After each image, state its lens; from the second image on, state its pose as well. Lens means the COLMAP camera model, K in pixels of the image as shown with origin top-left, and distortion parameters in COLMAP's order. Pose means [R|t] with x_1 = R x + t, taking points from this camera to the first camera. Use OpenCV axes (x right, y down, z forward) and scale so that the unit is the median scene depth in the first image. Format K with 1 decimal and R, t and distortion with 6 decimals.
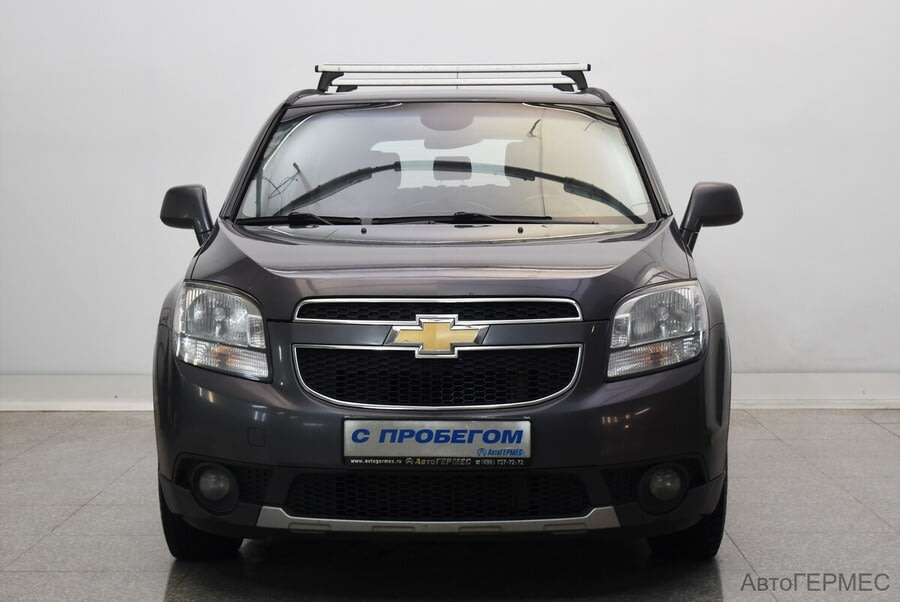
lens RADIAL K [[1459.6, 0, 450.0], [0, 1459.6, 297.7], [0, 0, 1]] dist [0.028039, 0.000000]
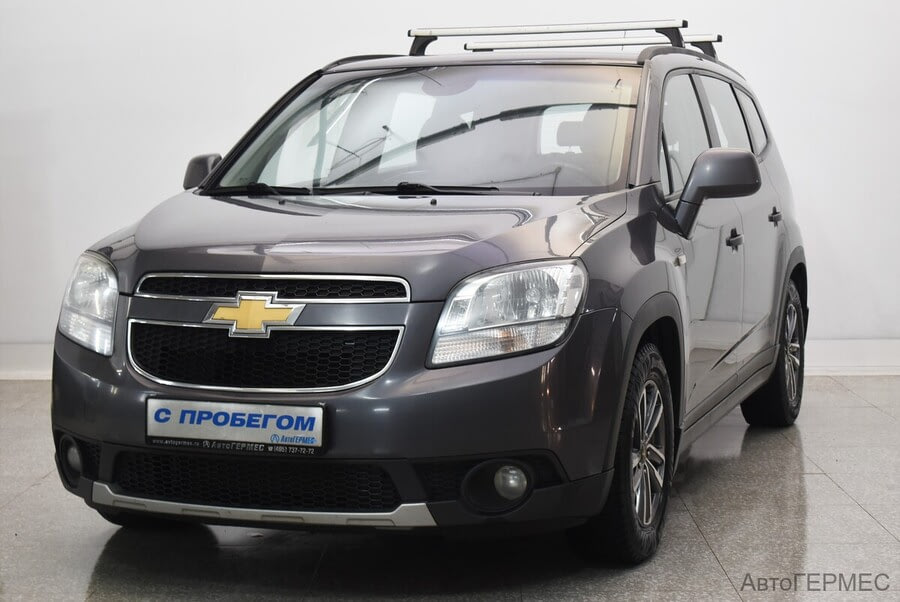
lens RADIAL K [[1459.6, 0, 450.0], [0, 1459.6, 303.8], [0, 0, 1]] dist [0.028039, 0.000000]
pose [[0.962256, 0.023536, -0.271127, 0.378828], [-0.015856, 0.999410, 0.030481, -0.011837], [0.271684, -0.025032, 0.962061, 0.119901]]
